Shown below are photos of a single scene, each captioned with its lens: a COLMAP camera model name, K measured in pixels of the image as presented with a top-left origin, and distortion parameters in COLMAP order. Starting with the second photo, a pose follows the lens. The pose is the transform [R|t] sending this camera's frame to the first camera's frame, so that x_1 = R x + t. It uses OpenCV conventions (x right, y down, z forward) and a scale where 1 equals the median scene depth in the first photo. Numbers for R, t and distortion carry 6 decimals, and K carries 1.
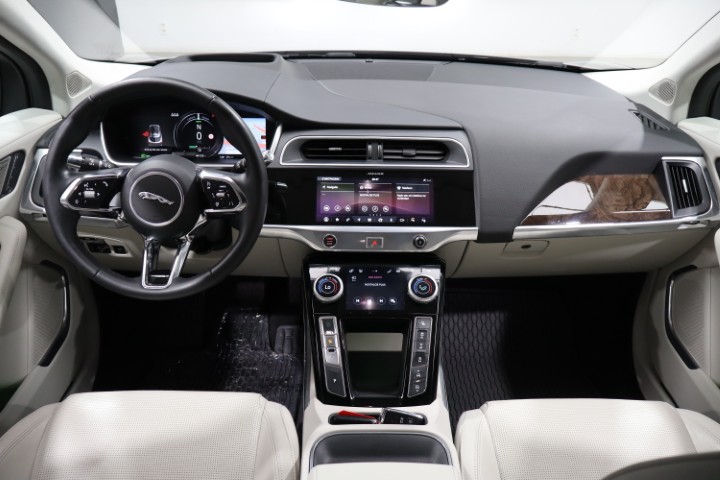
lens RADIAL K [[633.7, 0, 359.8], [0, 633.7, 240.7], [0, 0, 1]] dist [0.049022, -0.053679]
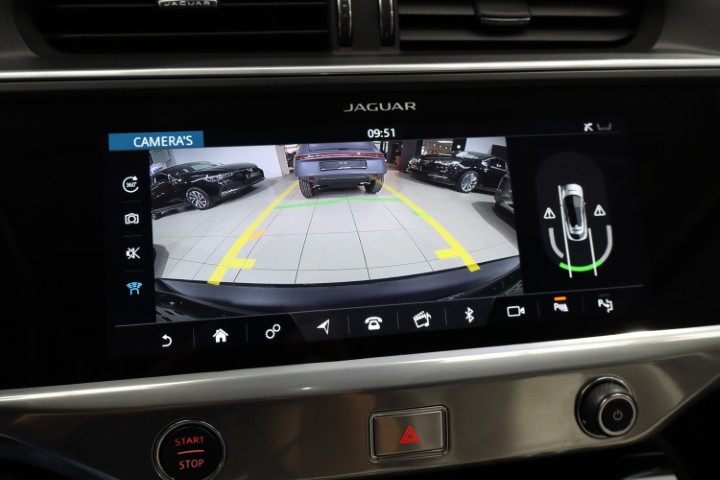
lens RADIAL K [[691.5, 0, 343.6], [0, 691.5, 222.5], [0, 0, 1]] dist [0.068088, 0.000000]
pose [[0.987755, -0.061289, 0.143471, -0.025233], [0.053588, 0.996938, 0.056938, -0.078554], [-0.146522, -0.048553, 0.988015, 0.744756]]
